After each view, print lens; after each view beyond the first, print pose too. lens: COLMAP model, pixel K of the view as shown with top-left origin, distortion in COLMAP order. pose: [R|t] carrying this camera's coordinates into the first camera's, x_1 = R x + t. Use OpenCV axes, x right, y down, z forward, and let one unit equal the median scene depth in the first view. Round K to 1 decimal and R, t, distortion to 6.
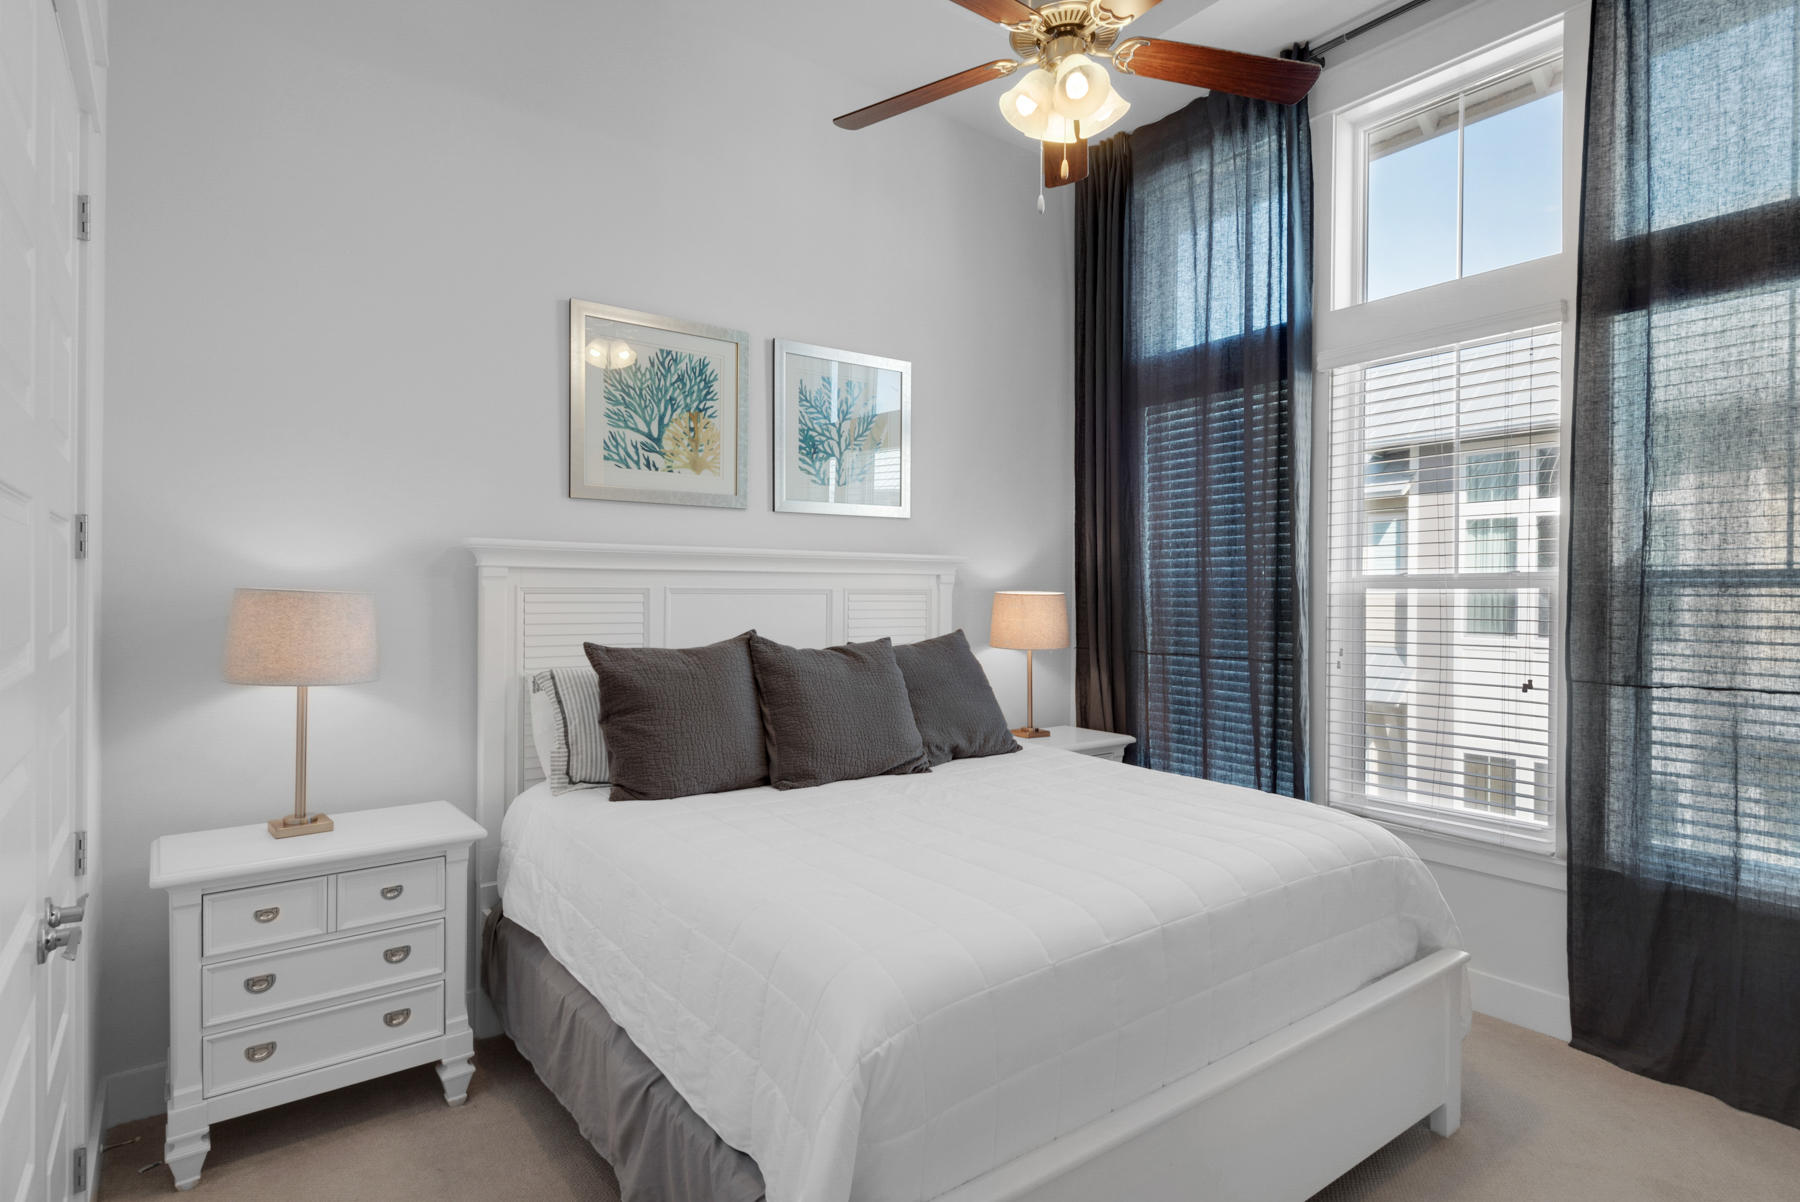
lens RADIAL K [[961.8, 0, 895.5], [0, 961.8, 598.4], [0, 0, 1]] dist [0.017597, -0.006912]
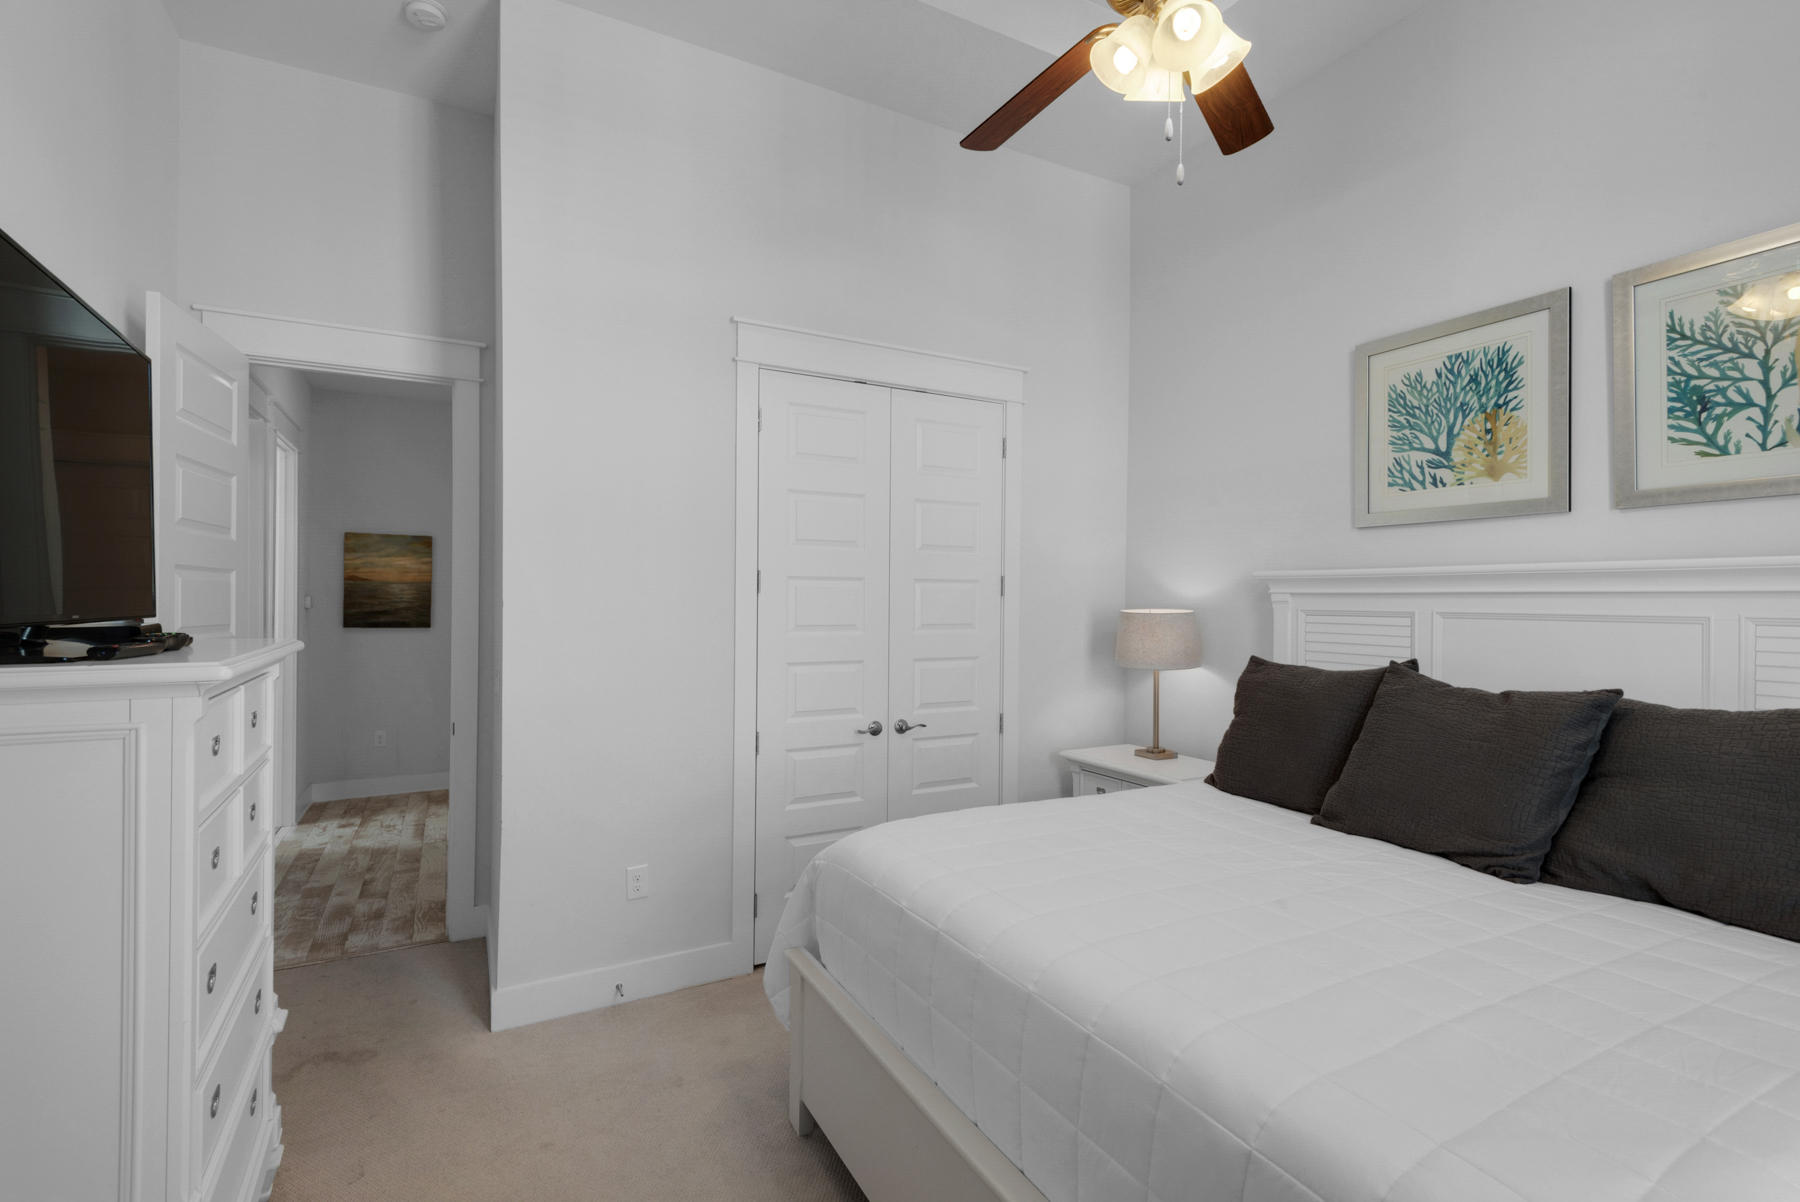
lens RADIAL K [[819.4, 0, 917.0], [0, 819.4, 608.4], [0, 0, 1]] dist [0.025363, -0.013013]
pose [[-0.139654, 0.003694, -0.990193, 0.606012], [-0.015340, 0.999865, 0.005894, -0.010658], [0.990081, 0.016013, -0.139579, 0.590348]]
